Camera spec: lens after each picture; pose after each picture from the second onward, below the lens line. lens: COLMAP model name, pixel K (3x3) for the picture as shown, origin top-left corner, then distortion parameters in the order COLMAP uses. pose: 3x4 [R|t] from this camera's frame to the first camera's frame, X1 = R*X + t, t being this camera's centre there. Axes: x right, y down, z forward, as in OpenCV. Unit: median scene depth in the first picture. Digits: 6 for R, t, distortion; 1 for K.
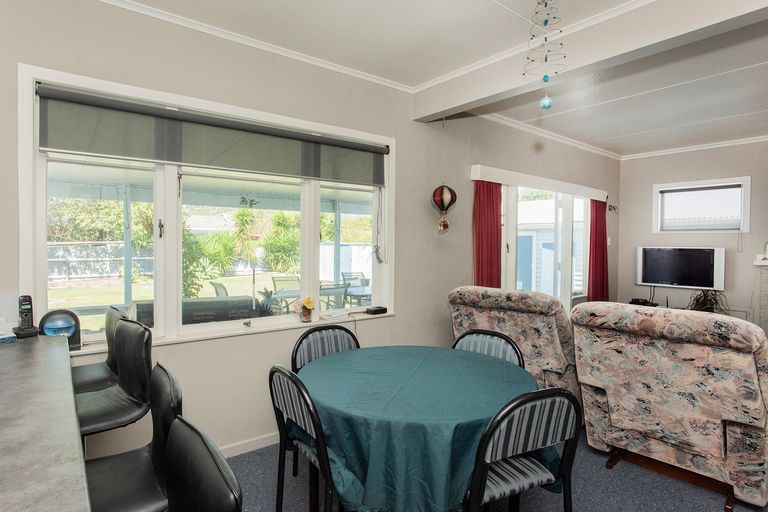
lens RADIAL K [[428.5, 0, 365.2], [0, 428.5, 249.8], [0, 0, 1]] dist [-0.065881, 0.034886]
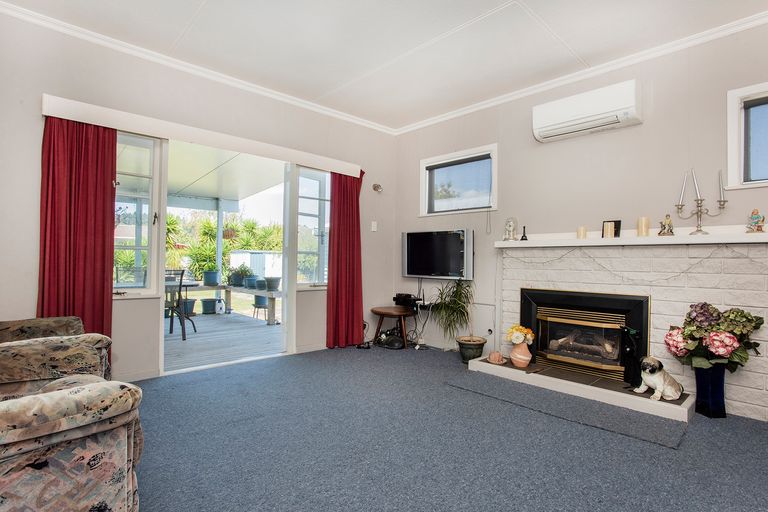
lens RADIAL K [[397.9, 0, 384.0], [0, 397.9, 256.0], [0, 0, 1]] dist [-0.070630, 0.025128]
pose [[0.995536, 0.005719, 0.094207, 1.022532], [-0.003310, 0.999664, -0.025711, 0.118287], [-0.094322, 0.025284, 0.995221, 0.387017]]
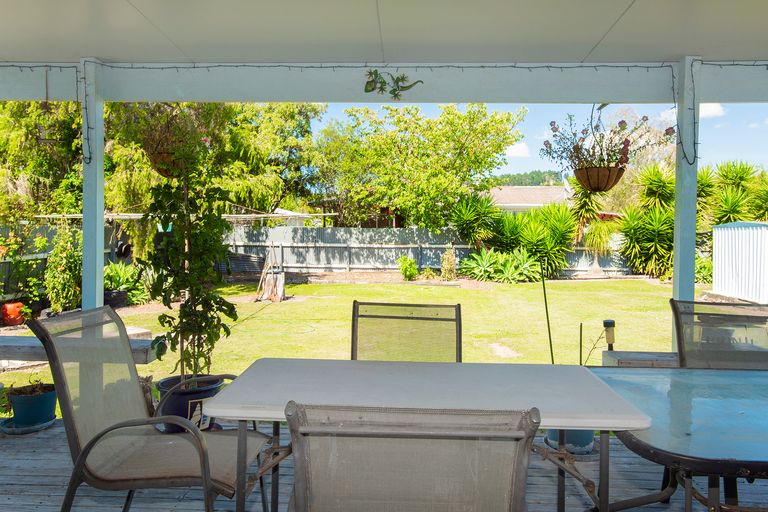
lens RADIAL K [[559.2, 0, 384.2], [0, 559.2, 230.5], [0, 0, 1]] dist [-0.007733, -0.000414]
pose [[0.764511, 0.009450, -0.644541, 0.069748], [-0.020094, 0.999756, -0.009177, 0.039054], [0.644297, 0.019967, 0.764514, 1.535346]]
